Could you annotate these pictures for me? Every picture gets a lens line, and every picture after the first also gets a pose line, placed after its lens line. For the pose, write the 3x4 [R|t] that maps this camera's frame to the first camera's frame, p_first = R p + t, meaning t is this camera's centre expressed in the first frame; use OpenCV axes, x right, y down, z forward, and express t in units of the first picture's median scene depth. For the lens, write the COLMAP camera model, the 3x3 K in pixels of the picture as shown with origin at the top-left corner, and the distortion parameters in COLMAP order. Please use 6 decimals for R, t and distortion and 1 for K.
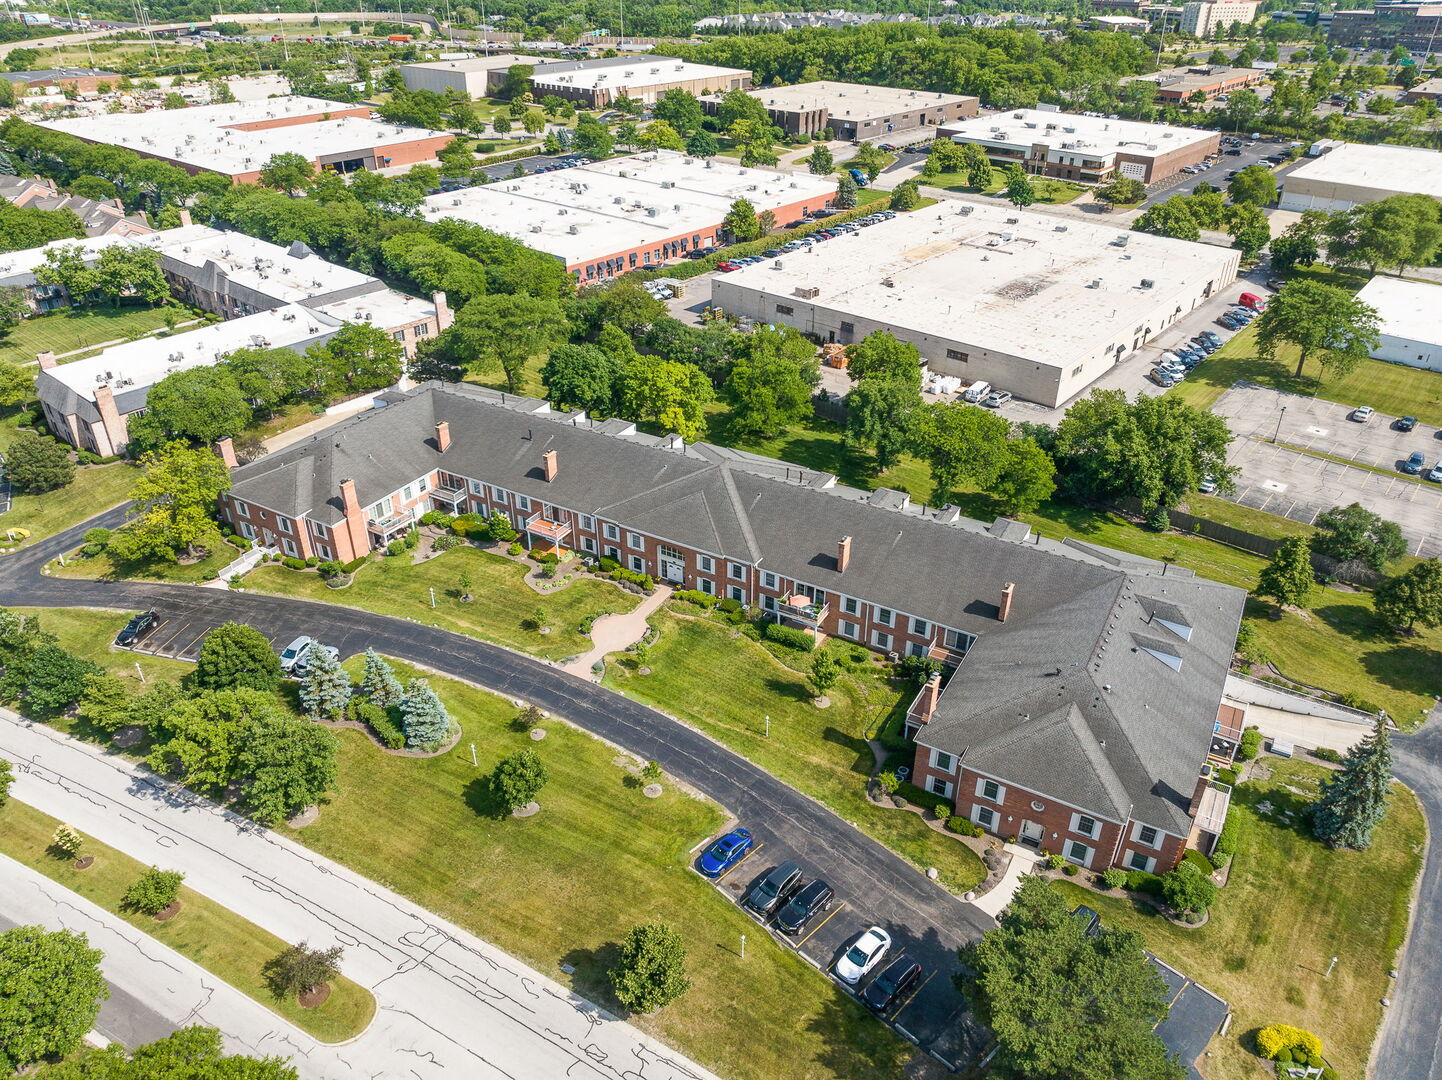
lens RADIAL K [[1014.8, 0, 724.2], [0, 1014.8, 526.0], [0, 0, 1]] dist [-0.026438, -0.036823]
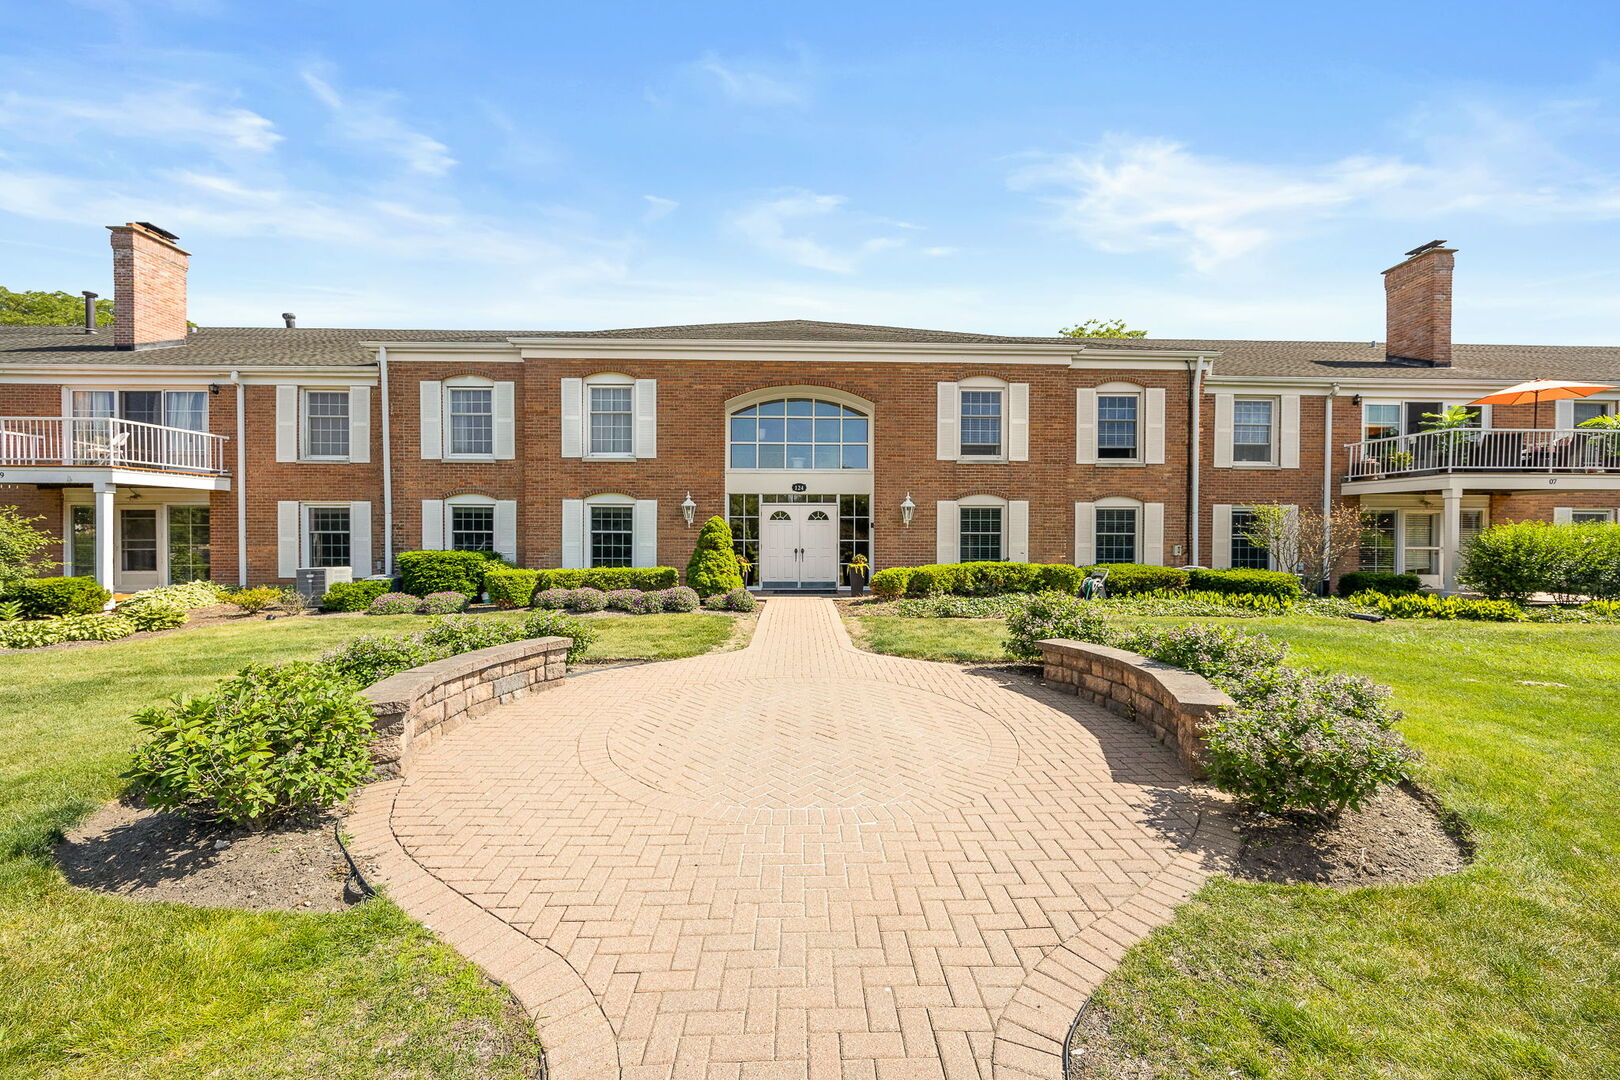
lens RADIAL K [[616.6, 0, 814.1], [0, 616.6, 556.8], [0, 0, 1]] dist [-0.002478, -0.000234]
pose [[0.852612, -0.015313, 0.522319, -0.118675], [0.261996, 0.877380, -0.401948, 0.106002], [-0.452117, 0.479552, 0.752077, 0.890757]]
